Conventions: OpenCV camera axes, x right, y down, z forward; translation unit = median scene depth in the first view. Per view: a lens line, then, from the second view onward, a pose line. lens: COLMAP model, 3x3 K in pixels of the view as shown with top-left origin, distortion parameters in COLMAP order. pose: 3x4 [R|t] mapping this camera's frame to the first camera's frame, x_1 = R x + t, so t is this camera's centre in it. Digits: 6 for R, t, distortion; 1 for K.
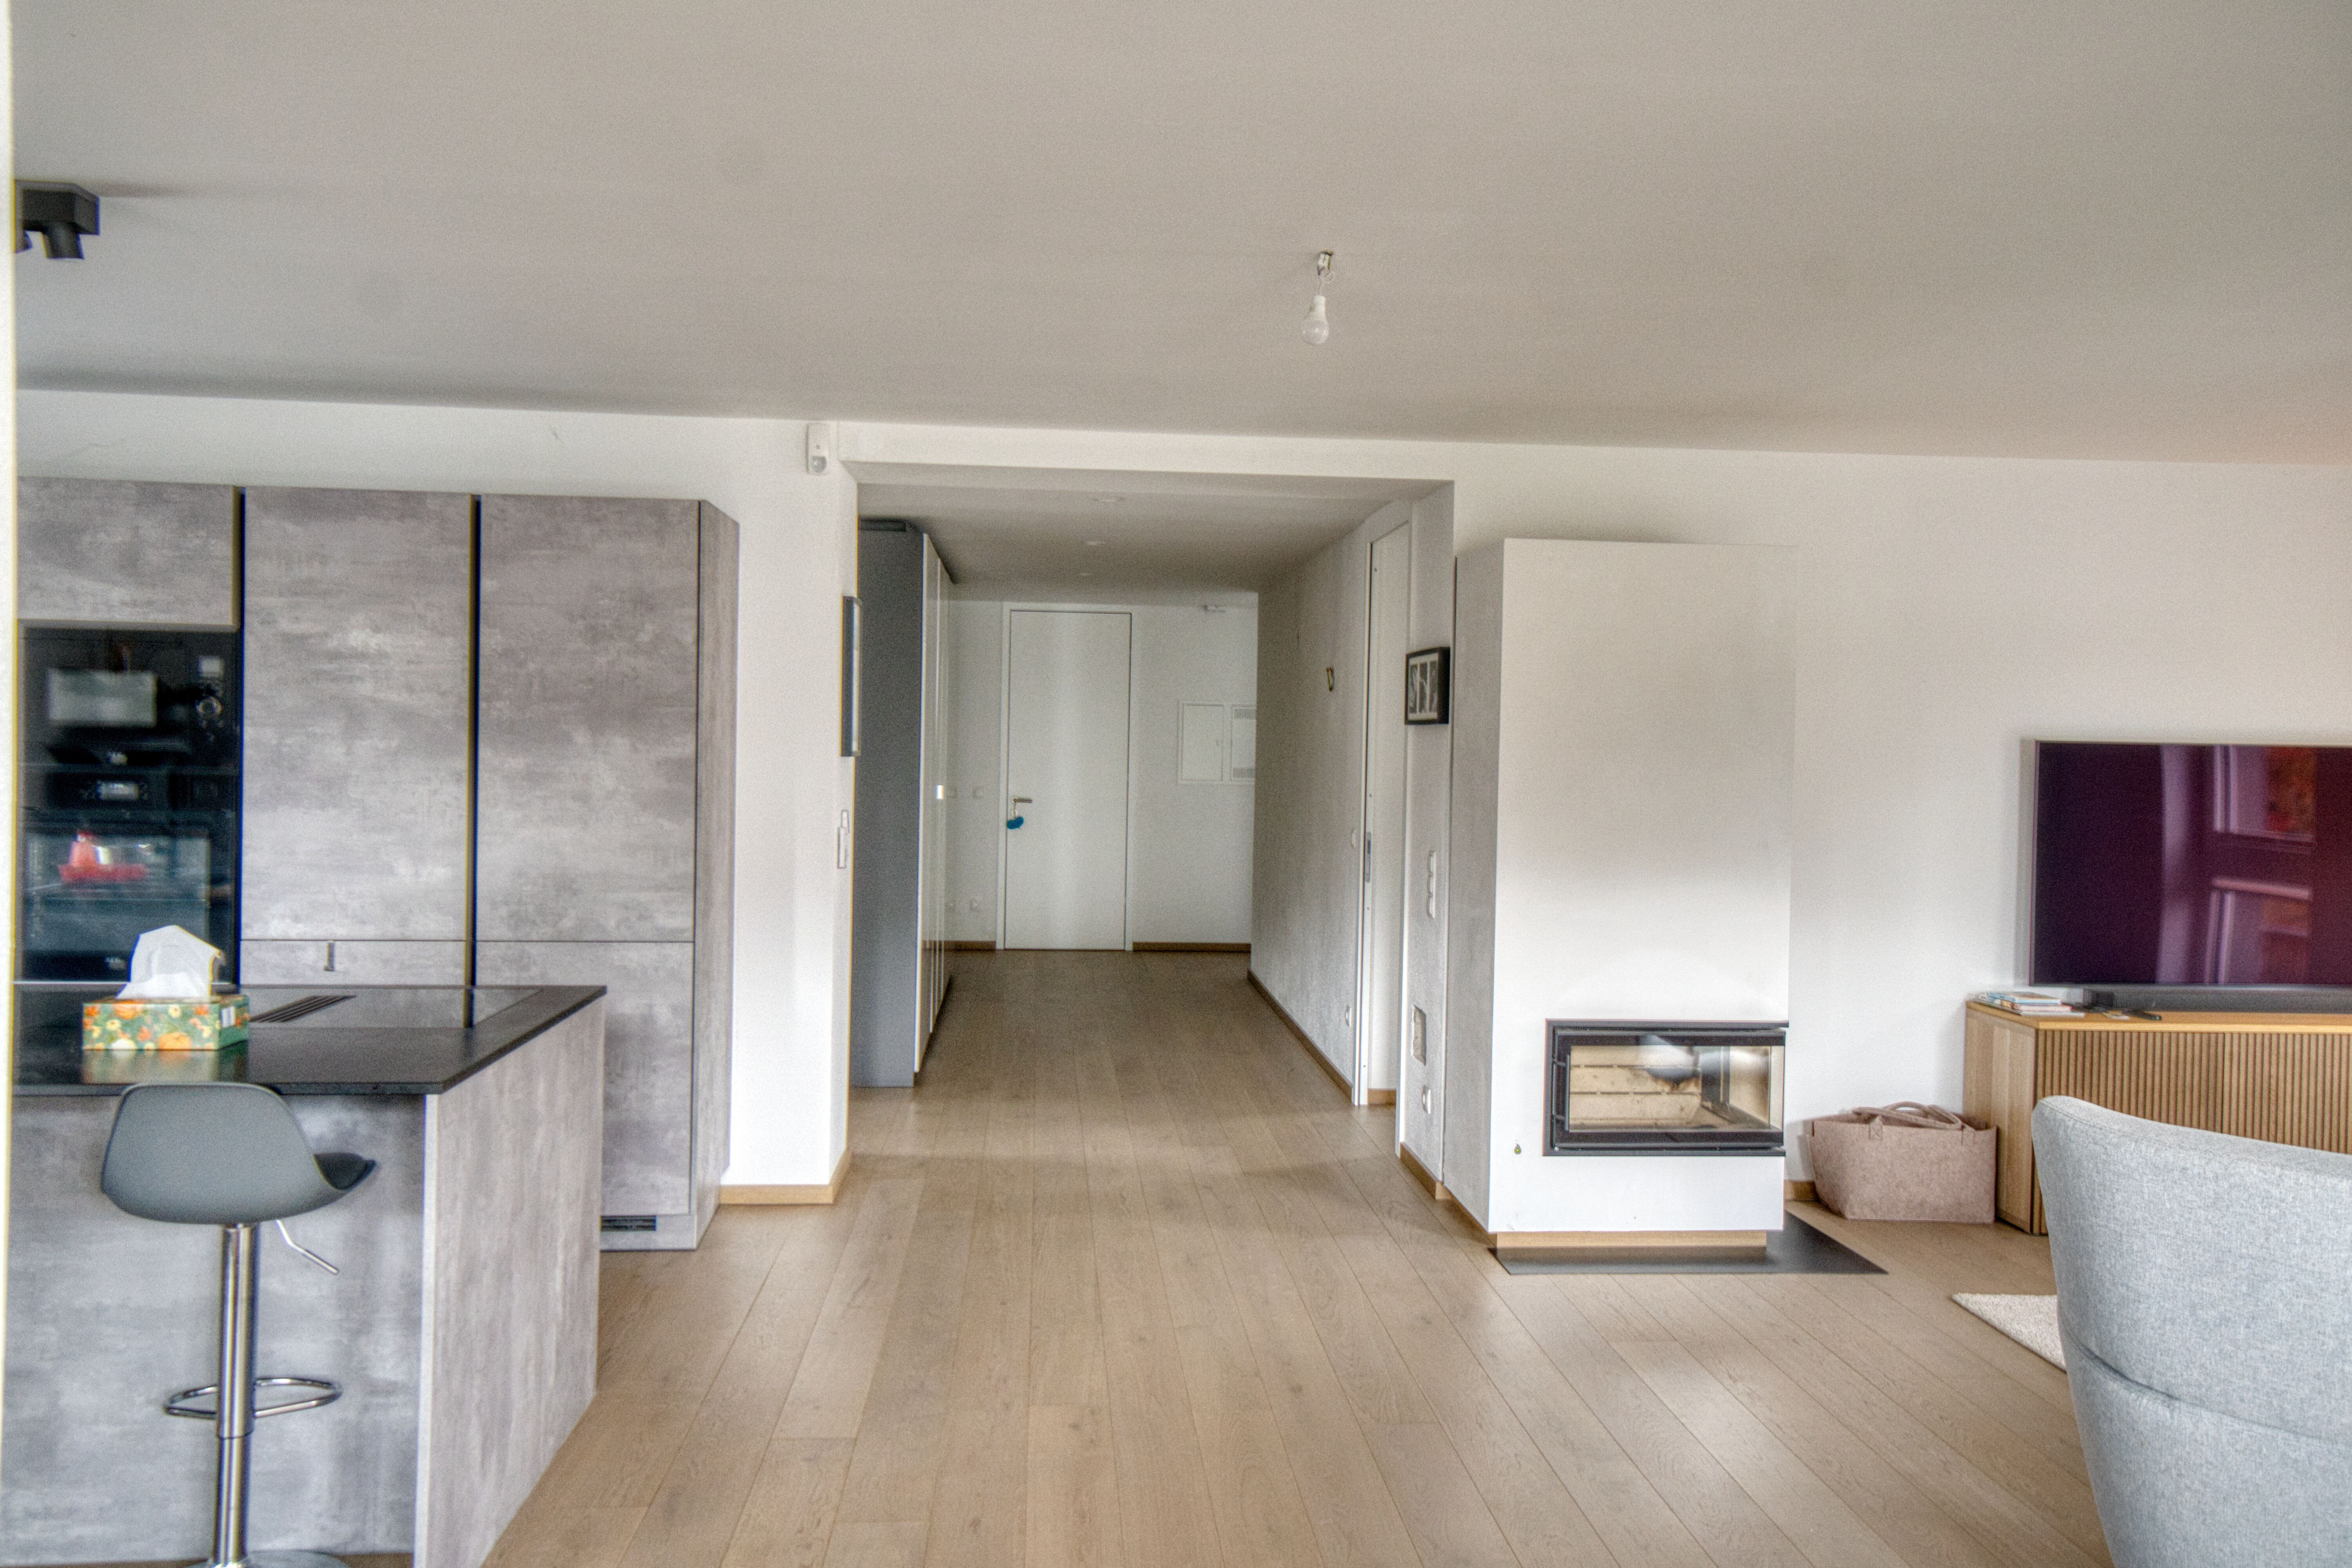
lens RADIAL K [[1815.8, 0, 1176.7], [0, 1815.8, 776.5], [0, 0, 1]] dist [0.001870, 0.000184]
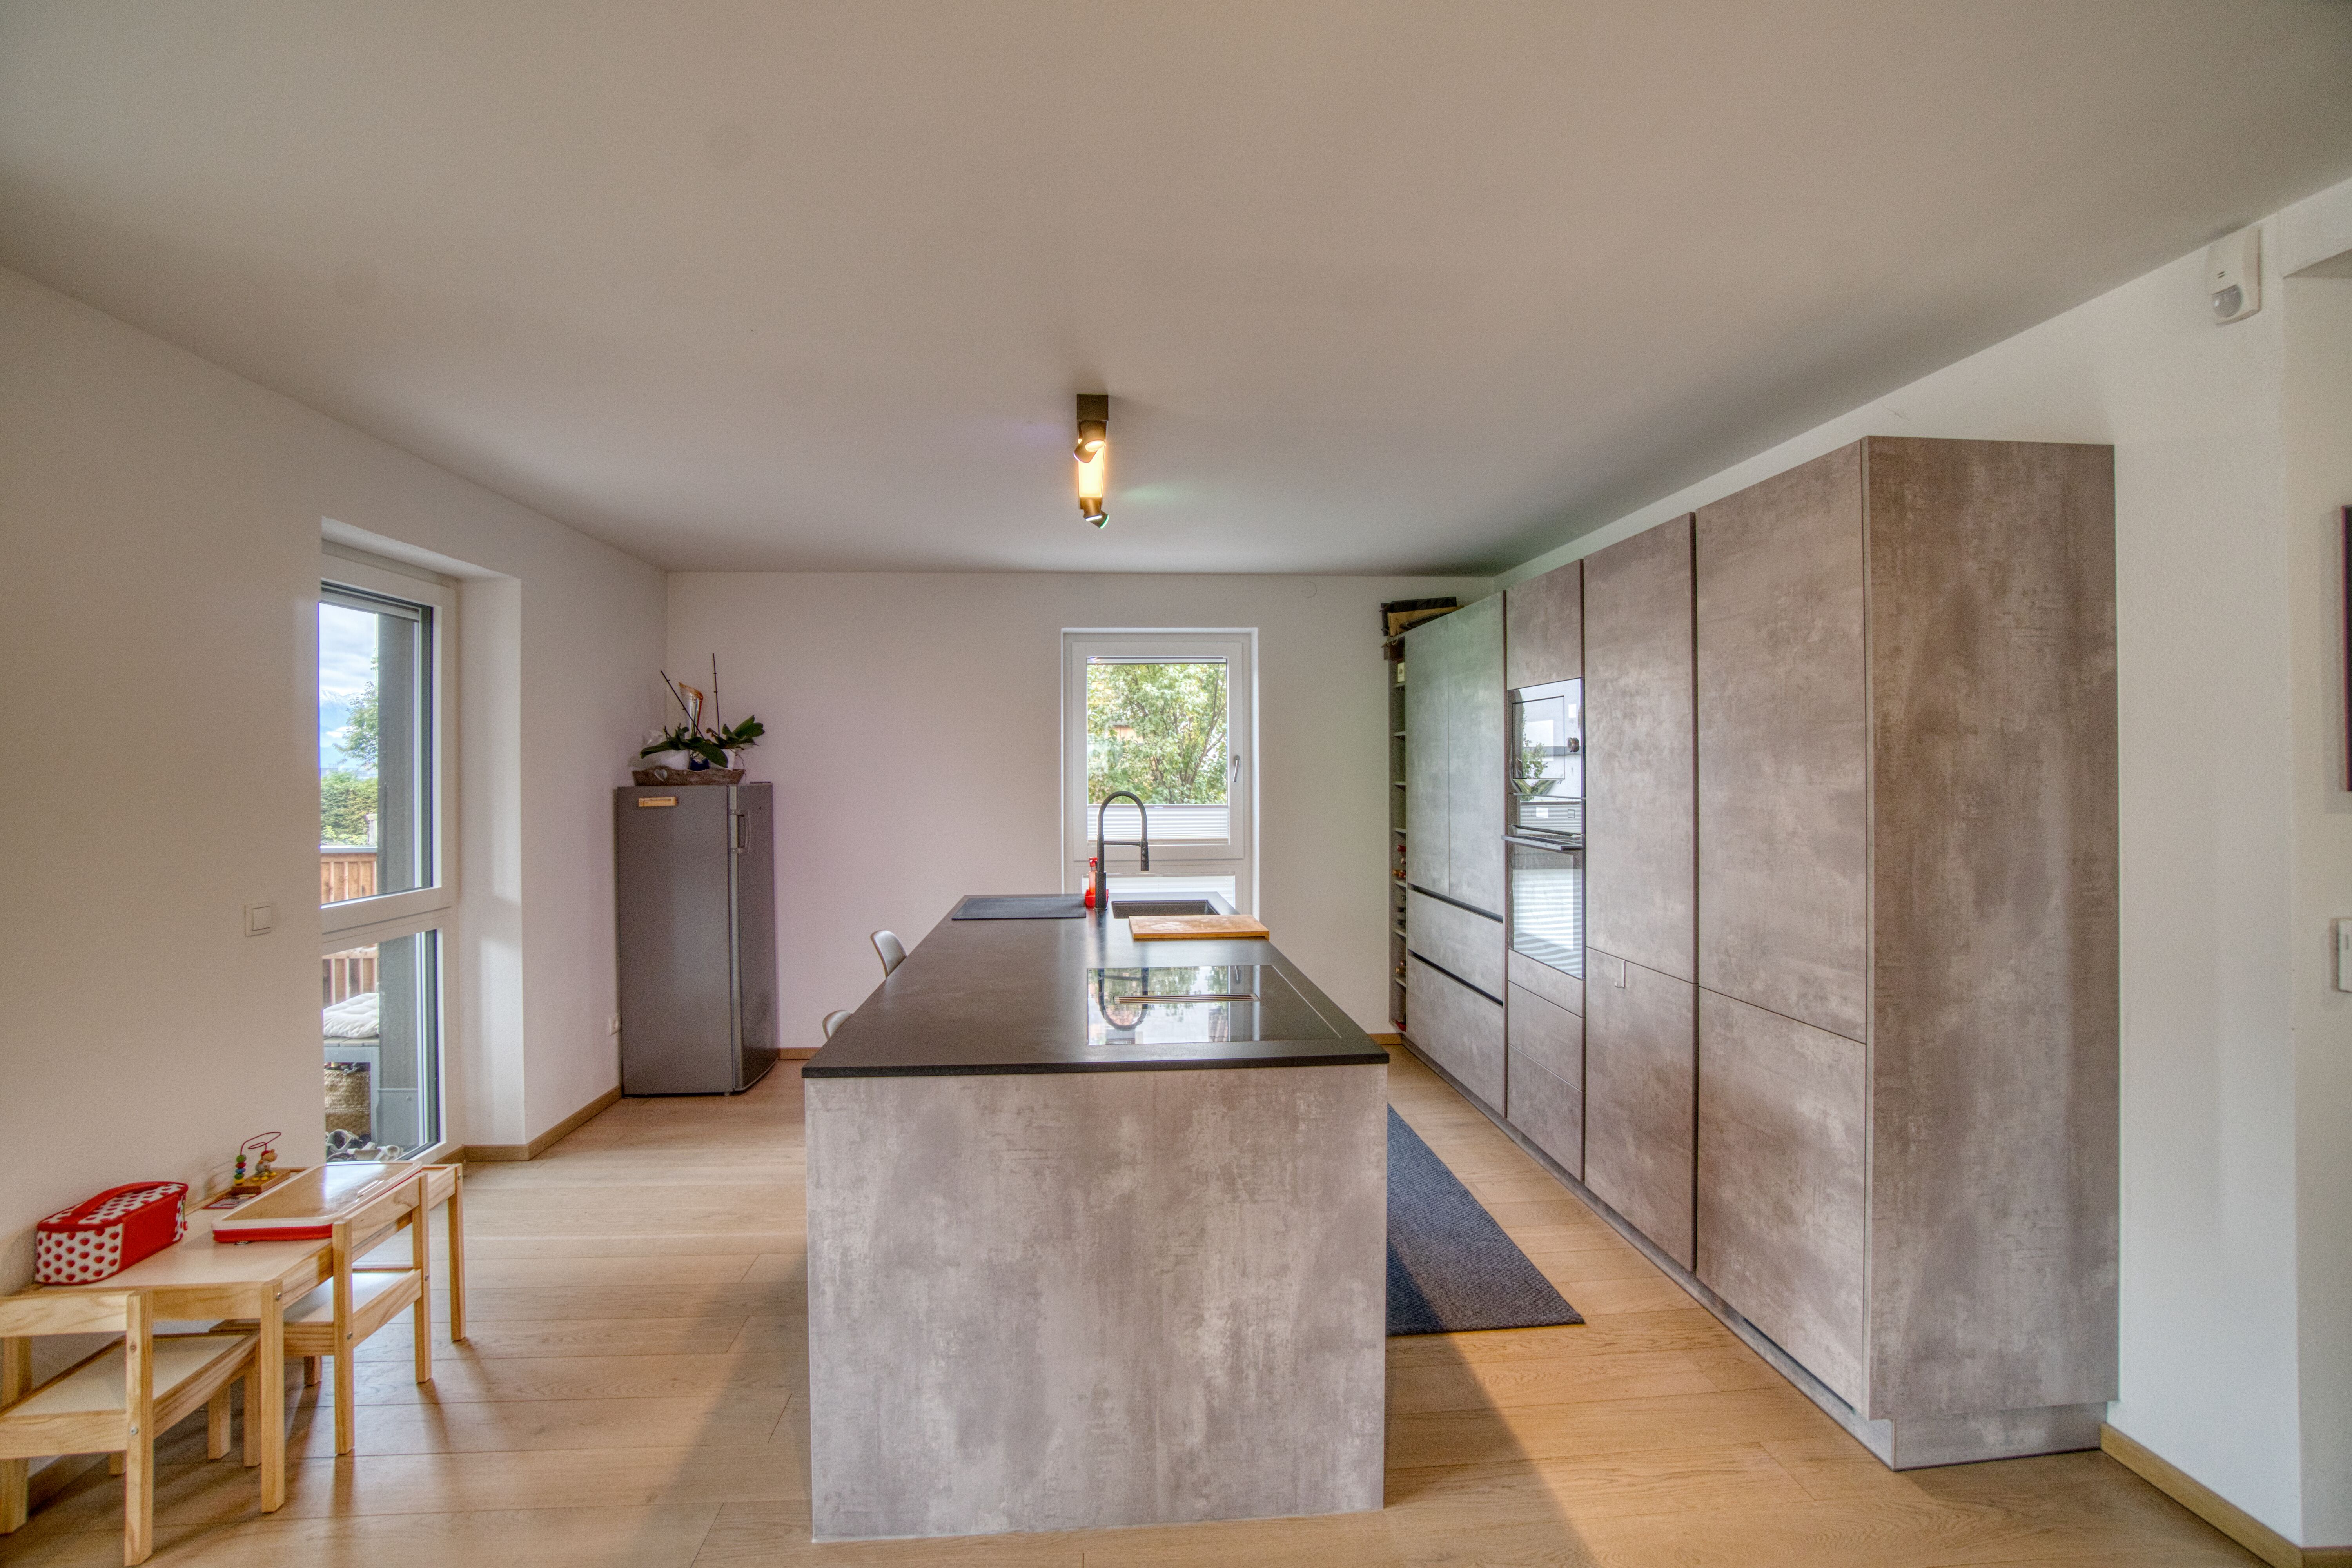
lens RADIAL K [[1043.4, 0, 1169.9], [0, 1043.4, 775.7], [0, 0, 1]] dist [-0.014389, -0.000106]
pose [[-0.000465, -0.014400, -0.999896, 0.150745], [-0.010922, 0.999837, -0.014394, -0.007506], [0.999940, 0.010914, -0.000622, 0.724585]]
